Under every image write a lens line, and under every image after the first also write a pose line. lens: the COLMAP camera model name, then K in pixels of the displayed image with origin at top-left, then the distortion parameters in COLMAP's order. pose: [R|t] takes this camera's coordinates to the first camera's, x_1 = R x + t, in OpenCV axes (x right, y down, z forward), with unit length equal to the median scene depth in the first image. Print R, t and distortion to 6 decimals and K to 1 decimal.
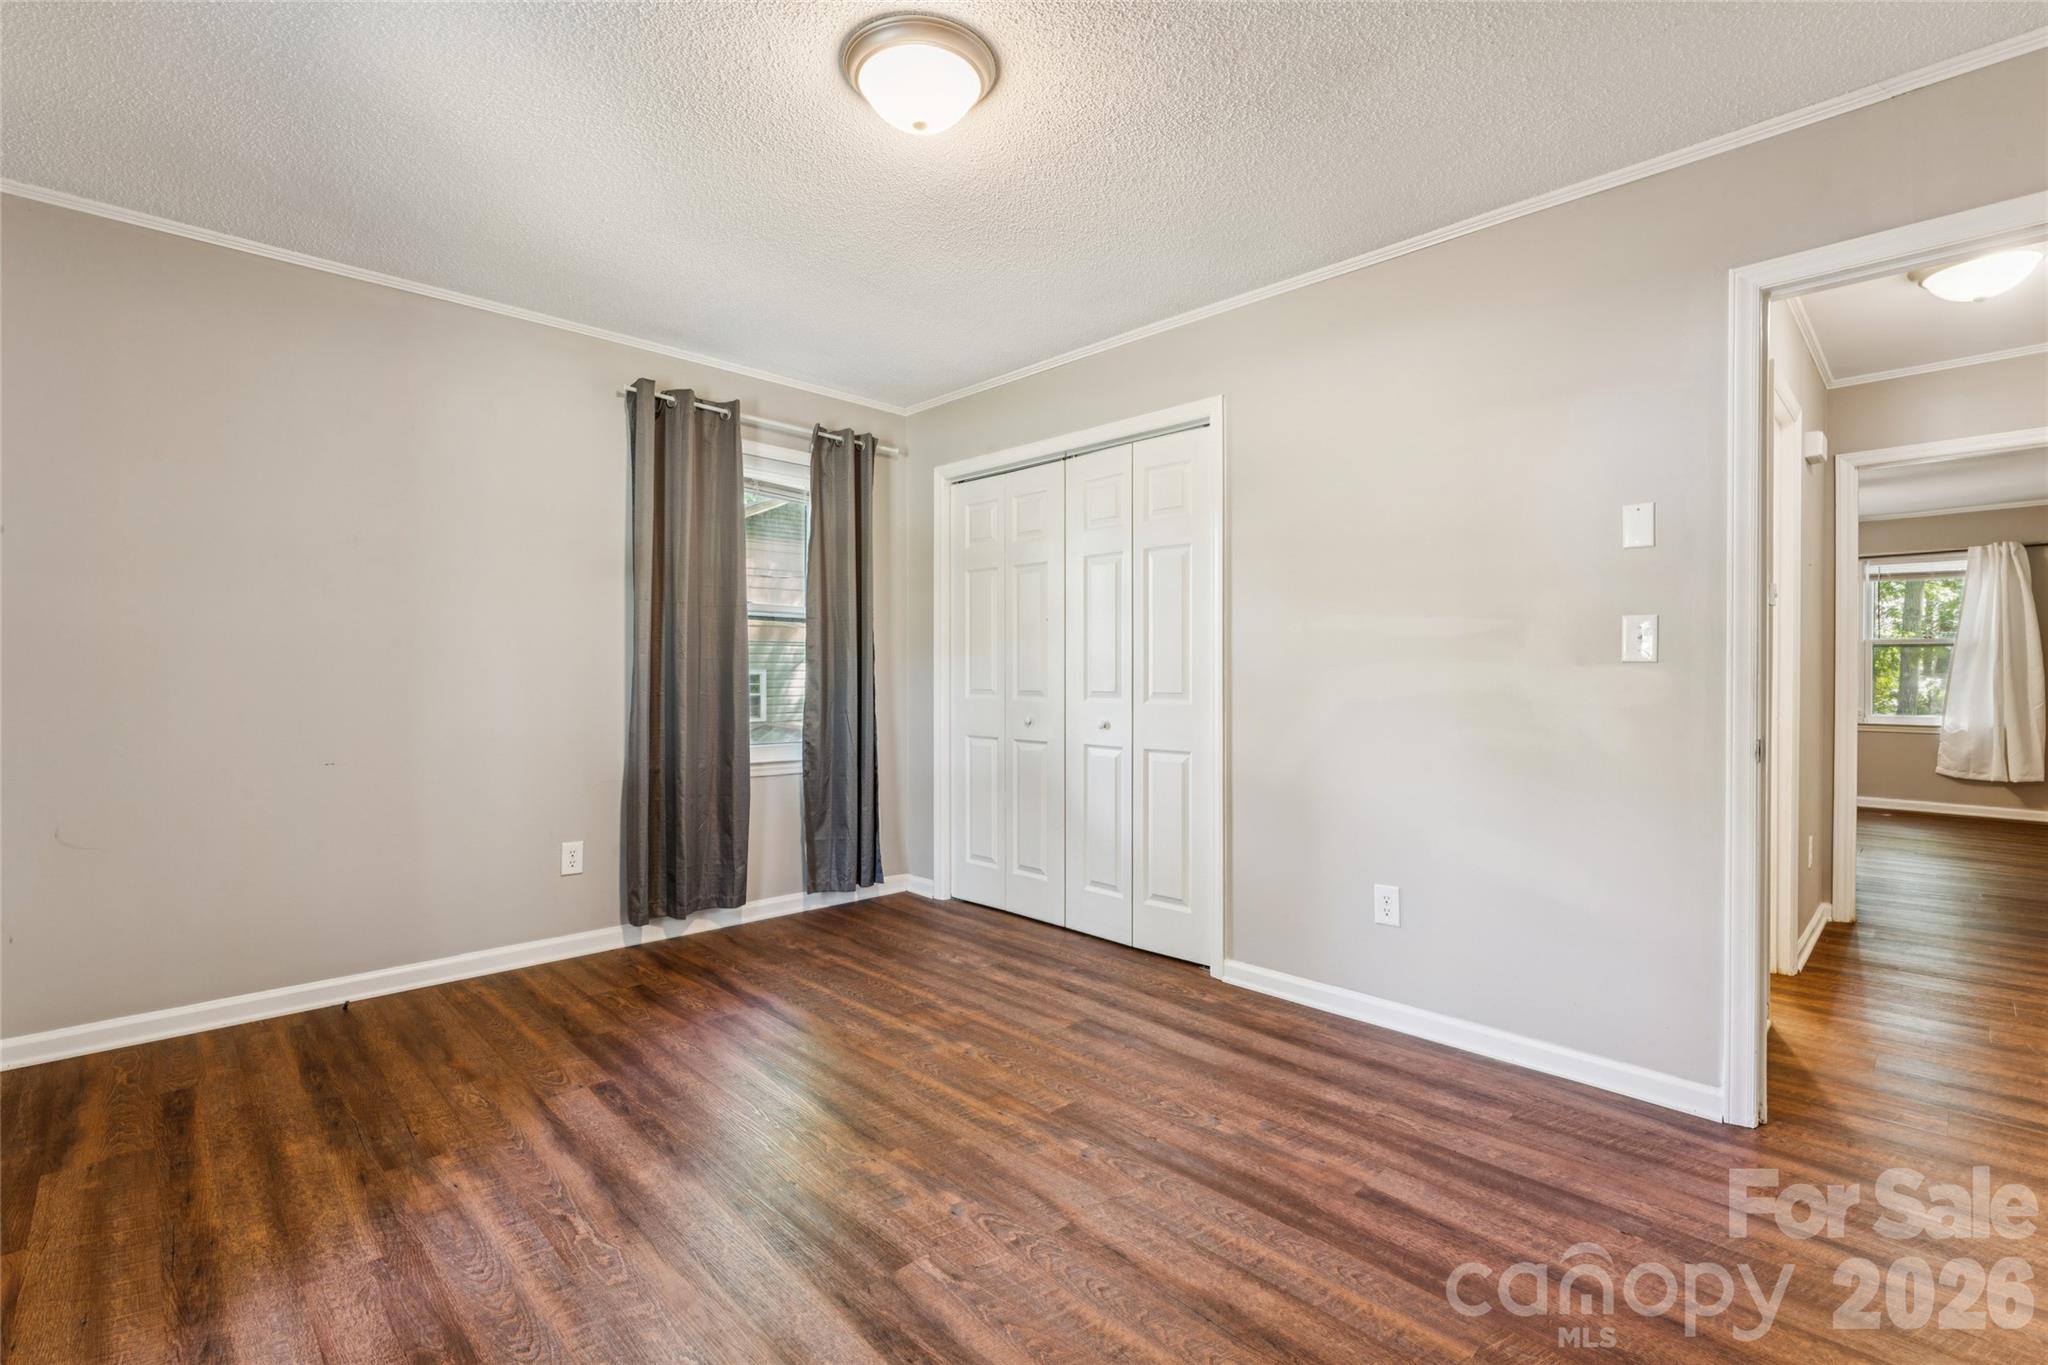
lens RADIAL K [[919.4, 0, 1017.6], [0, 919.4, 680.0], [0, 0, 1]] dist [-0.001735, 0.000185]
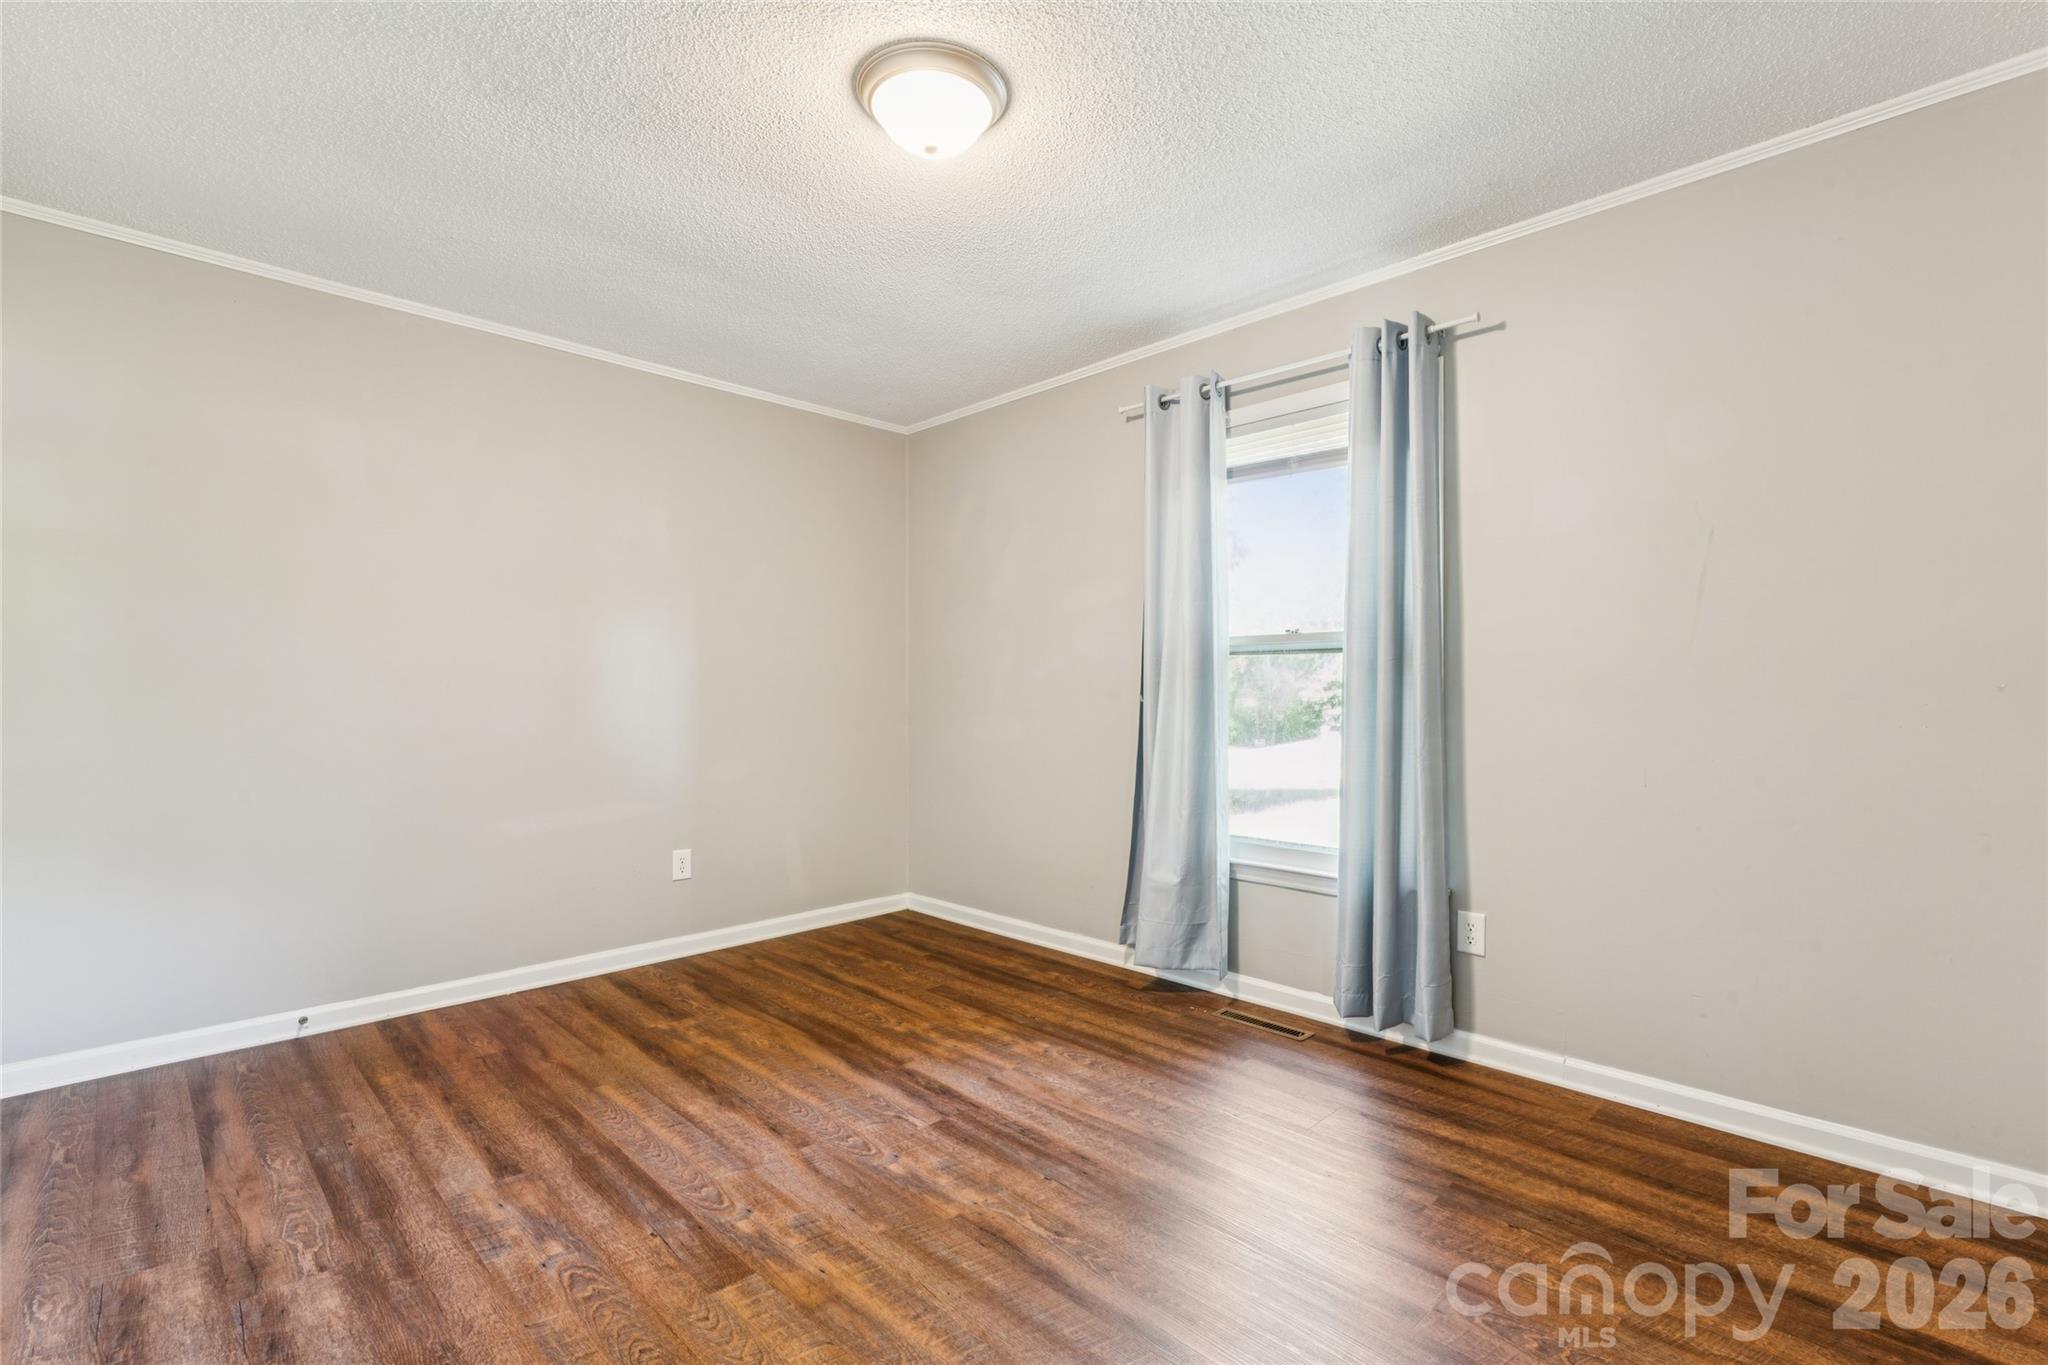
lens RADIAL K [[922.0, 0, 1013.4], [0, 922.0, 691.4], [0, 0, 1]] dist [-0.001748, 0.000045]
pose [[-0.999976, -0.003940, -0.005756, -0.163534], [-0.003962, 0.999985, 0.003703, -0.008418], [0.005741, 0.003726, -0.999977, 1.693904]]
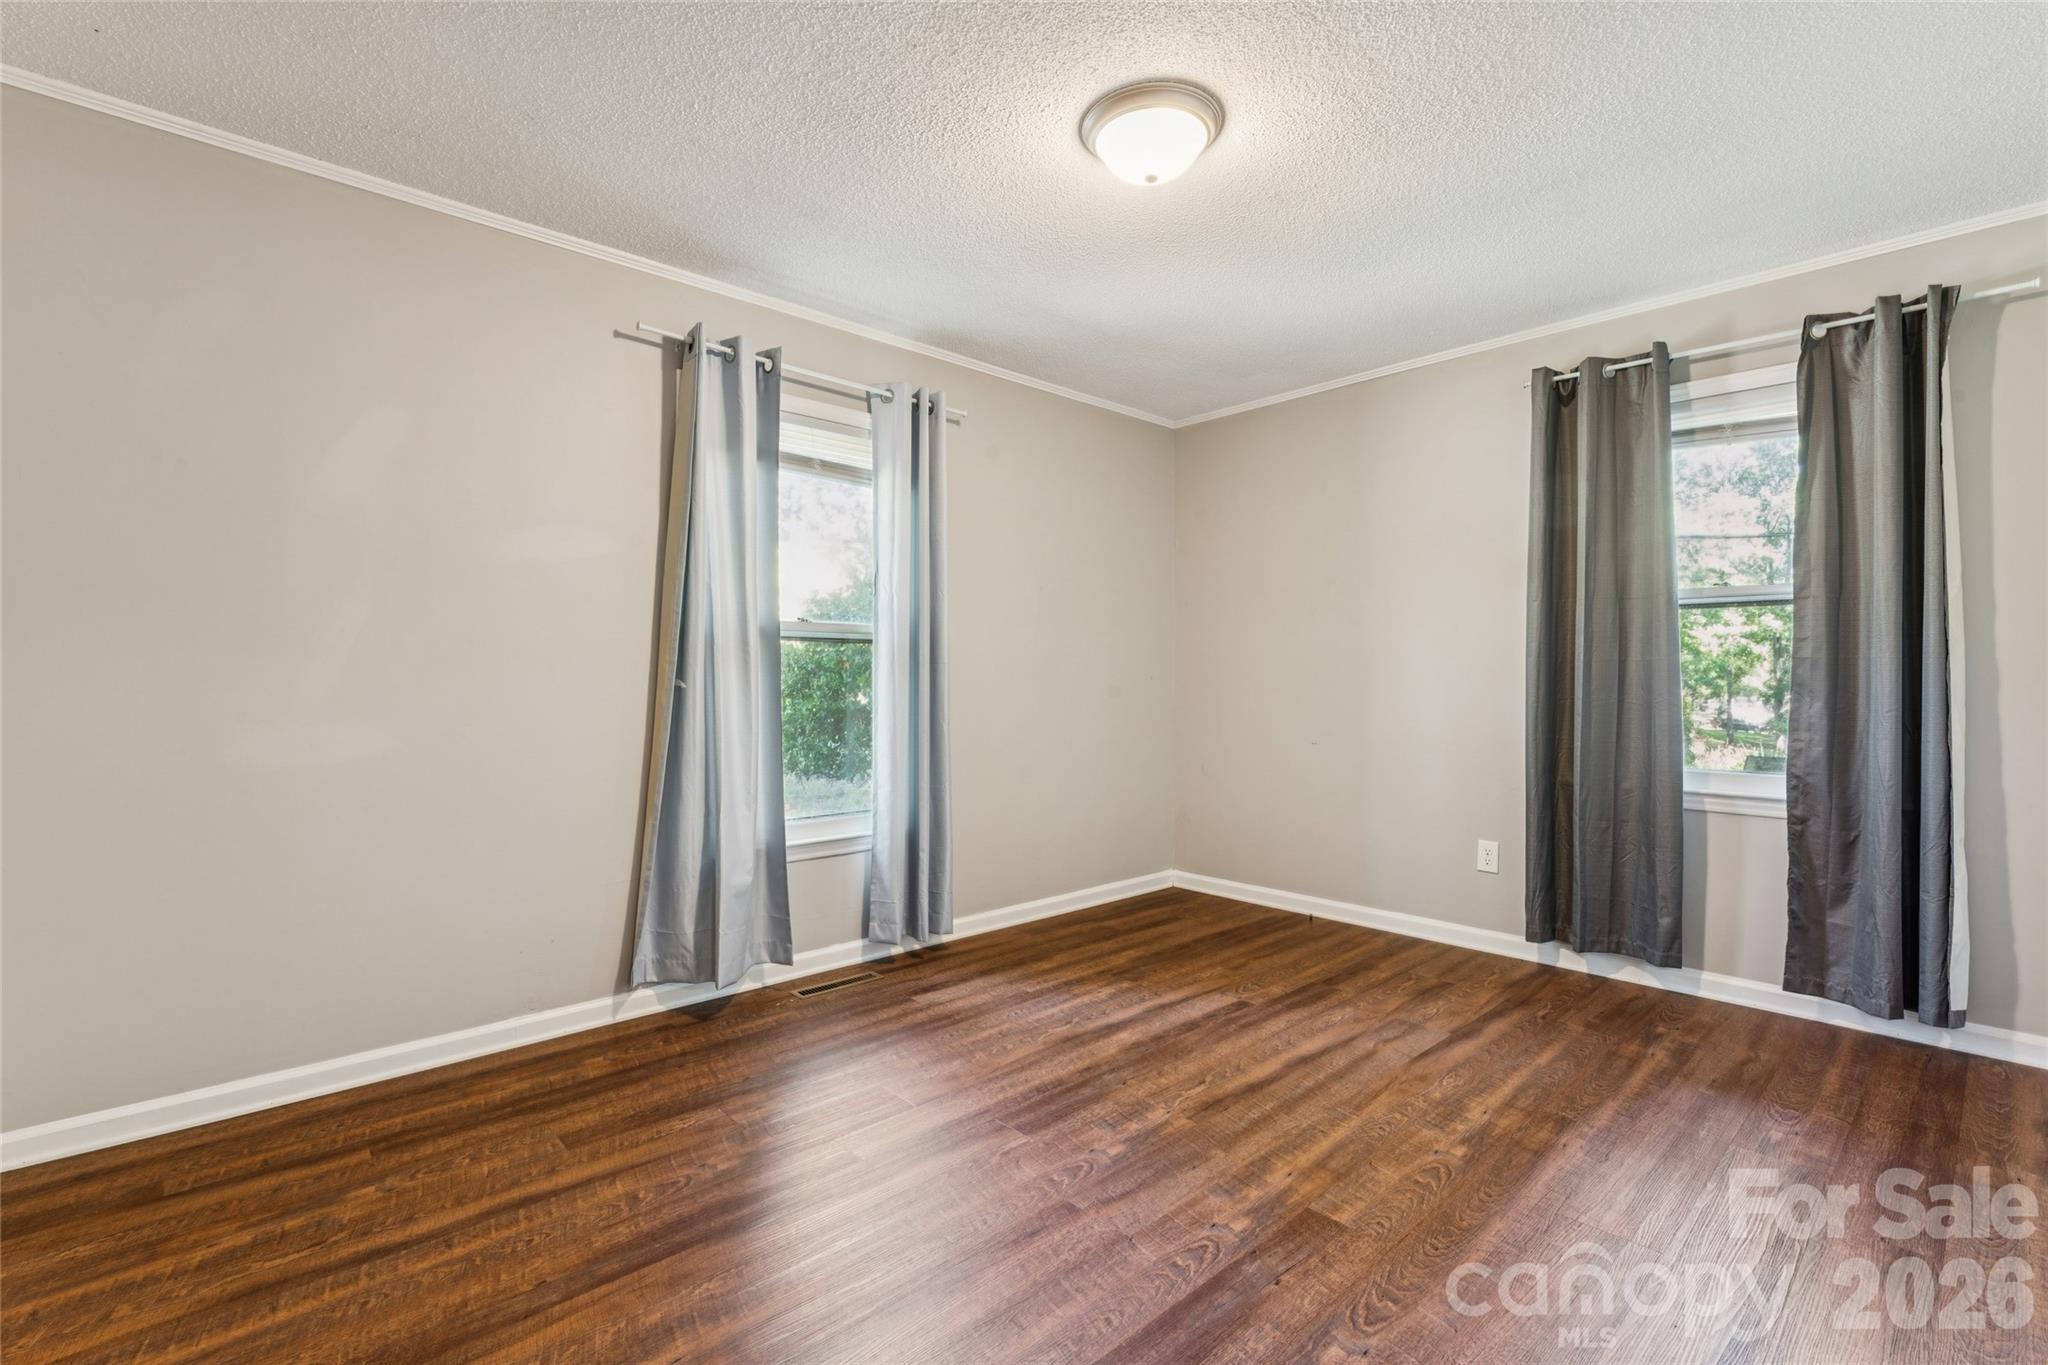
lens RADIAL K [[919.4, 0, 1017.6], [0, 919.4, 680.0], [0, 0, 1]] dist [-0.001735, 0.000185]
pose [[-0.025568, -0.002386, -0.999670, 0.837877], [-0.007329, 0.999971, -0.002200, 0.001547], [0.999646, 0.007270, -0.025585, 0.731497]]
